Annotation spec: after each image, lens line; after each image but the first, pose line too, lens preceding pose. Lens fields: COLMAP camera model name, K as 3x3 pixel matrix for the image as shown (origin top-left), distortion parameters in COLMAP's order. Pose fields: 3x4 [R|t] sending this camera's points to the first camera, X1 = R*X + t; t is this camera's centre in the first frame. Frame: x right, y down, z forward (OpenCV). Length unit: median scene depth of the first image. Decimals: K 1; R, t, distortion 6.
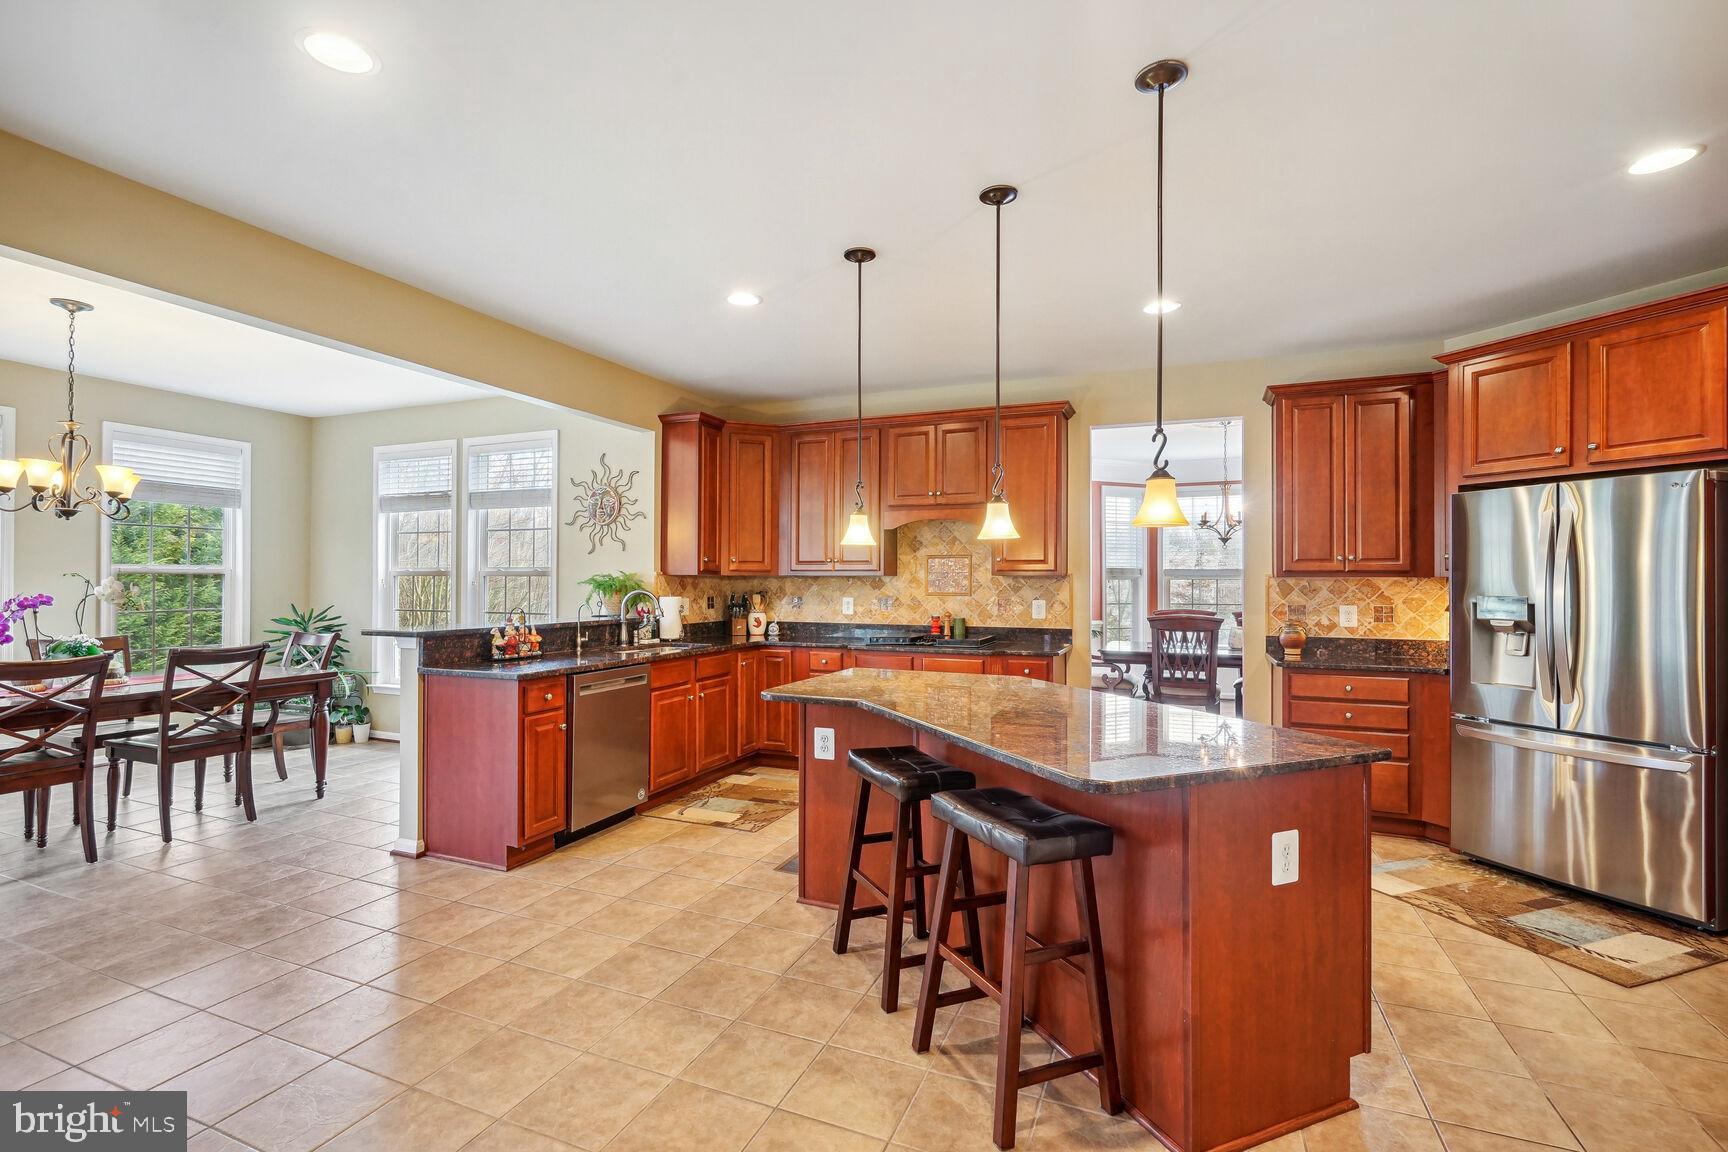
lens RADIAL K [[789.2, 0, 853.9], [0, 789.2, 577.1], [0, 0, 1]] dist [-0.002575, -0.000799]
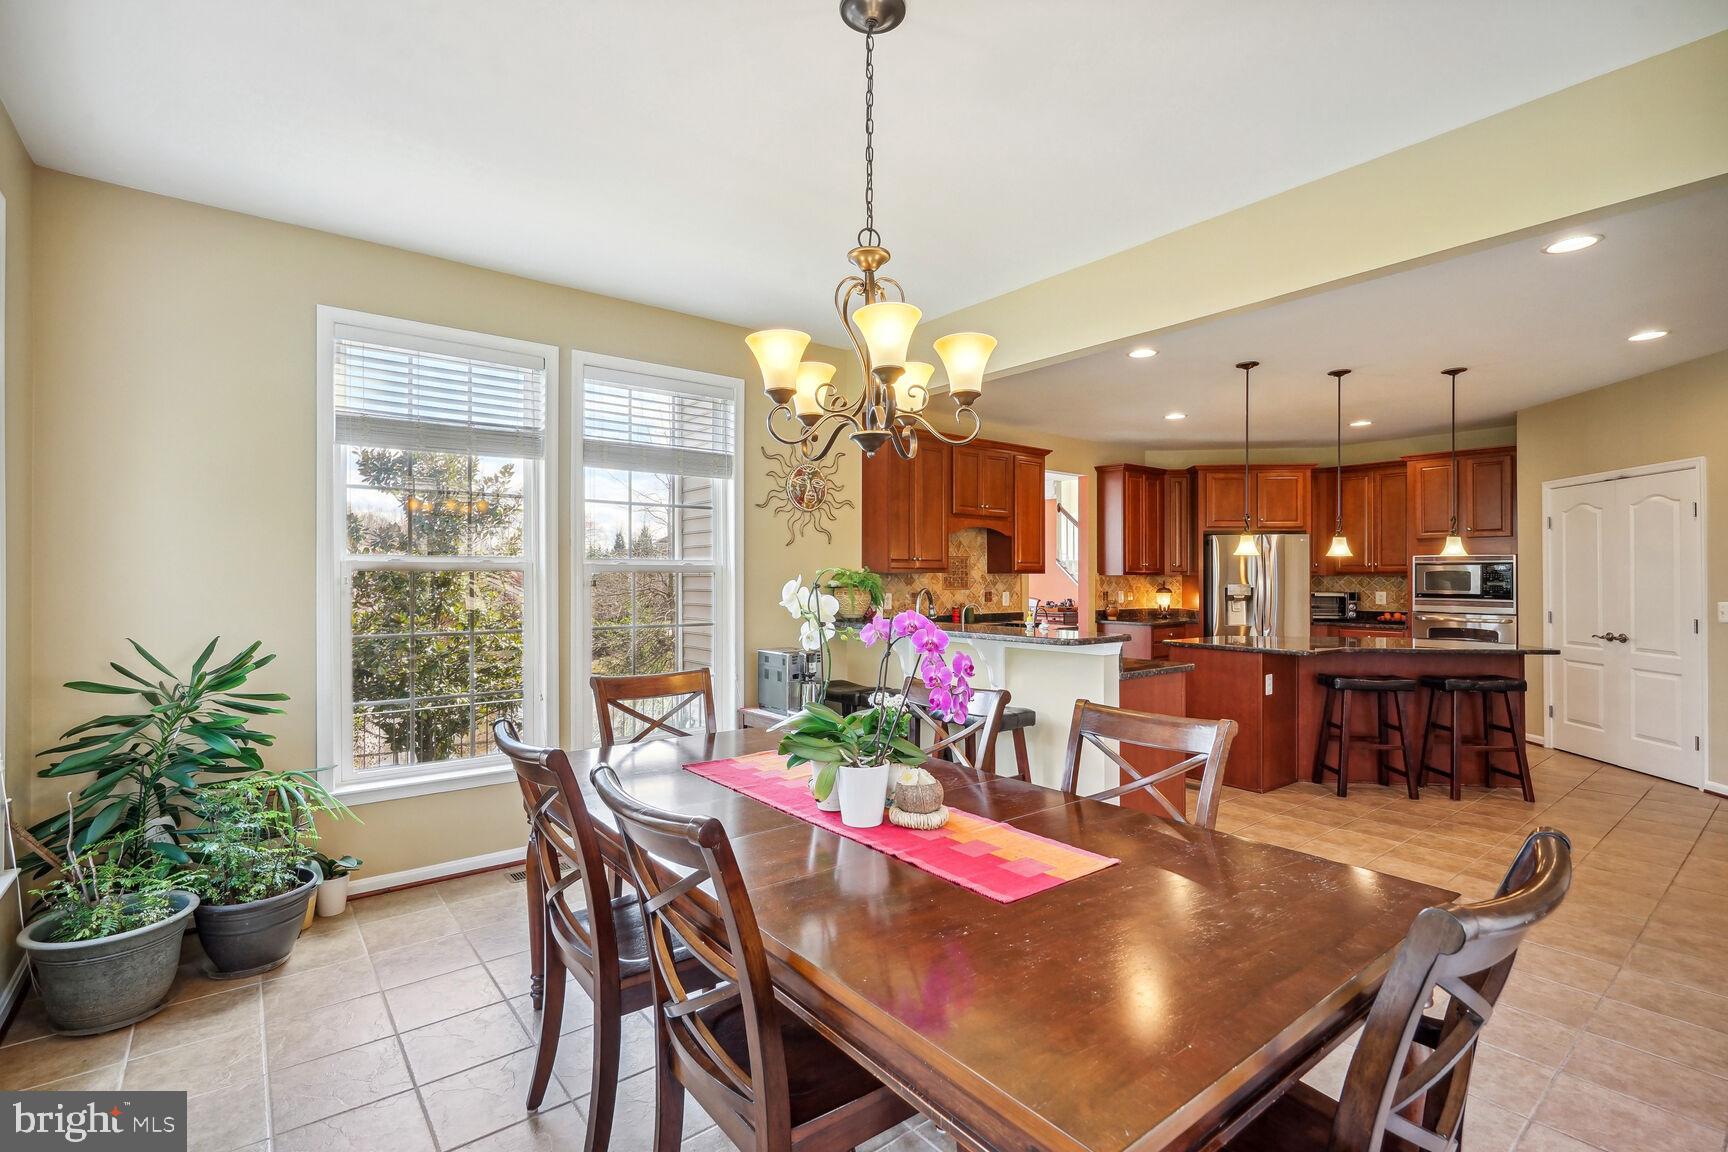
lens RADIAL K [[789.2, 0, 853.9], [0, 789.2, 577.1], [0, 0, 1]] dist [-0.002575, -0.000799]
pose [[0.484576, -0.002371, 0.874746, -1.194169], [-0.004162, 0.999979, 0.005016, -0.001659], [-0.874739, -0.006072, 0.484556, 0.651373]]
